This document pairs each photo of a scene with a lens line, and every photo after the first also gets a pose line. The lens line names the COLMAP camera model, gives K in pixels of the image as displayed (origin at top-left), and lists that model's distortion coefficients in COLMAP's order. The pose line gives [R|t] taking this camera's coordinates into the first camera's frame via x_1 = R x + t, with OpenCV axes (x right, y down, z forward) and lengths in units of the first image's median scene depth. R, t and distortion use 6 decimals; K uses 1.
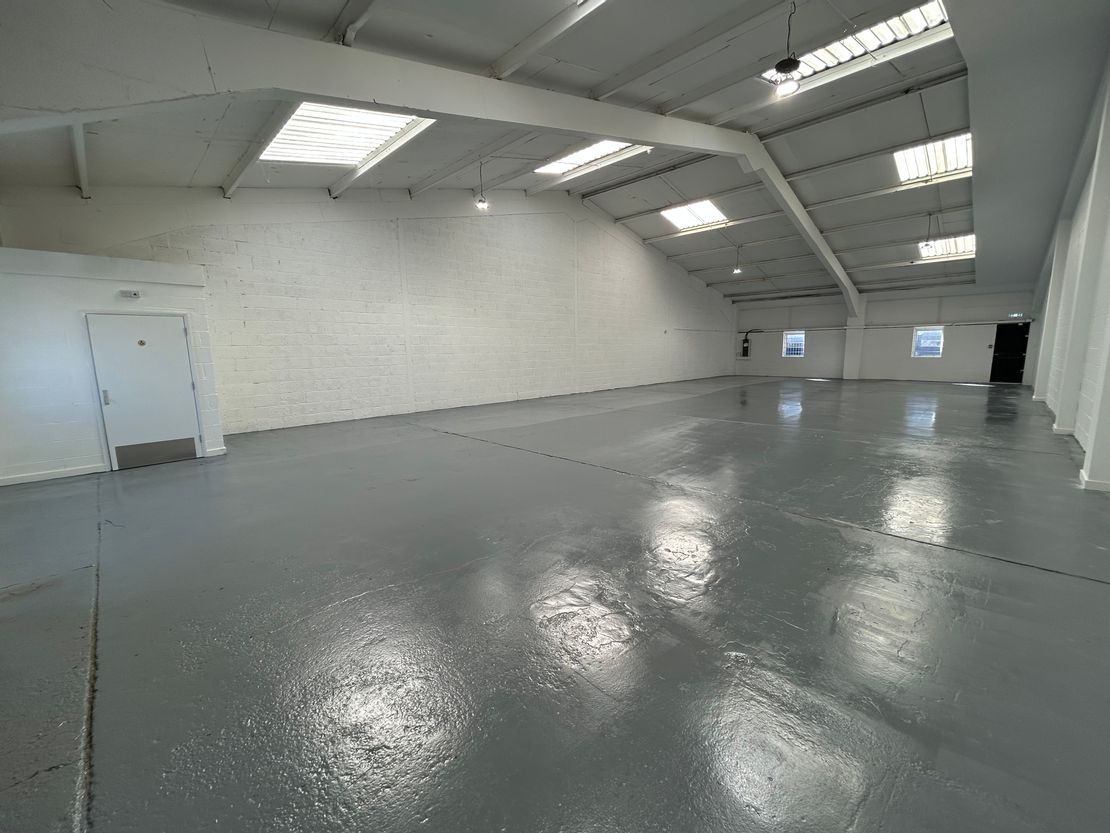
lens RADIAL K [[443.5, 0, 555.0], [0, 443.5, 416.5], [0, 0, 1]] dist [-0.000597, -0.000001]
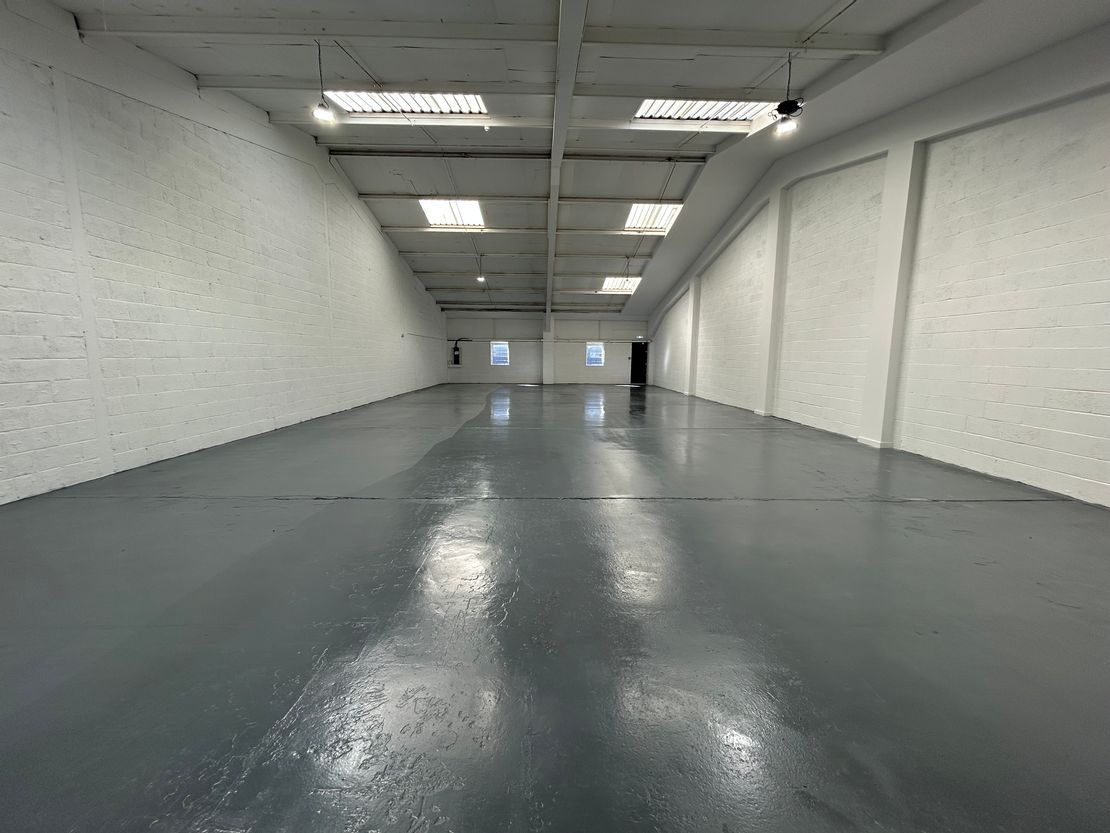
lens RADIAL K [[443.5, 0, 555.0], [0, 443.5, 416.5], [0, 0, 1]] dist [-0.000597, -0.000001]
pose [[0.698139, -0.078571, 0.711638, -0.210015], [0.090051, 0.995703, 0.021591, -0.025794], [-0.710276, 0.049011, 0.702215, 0.192082]]
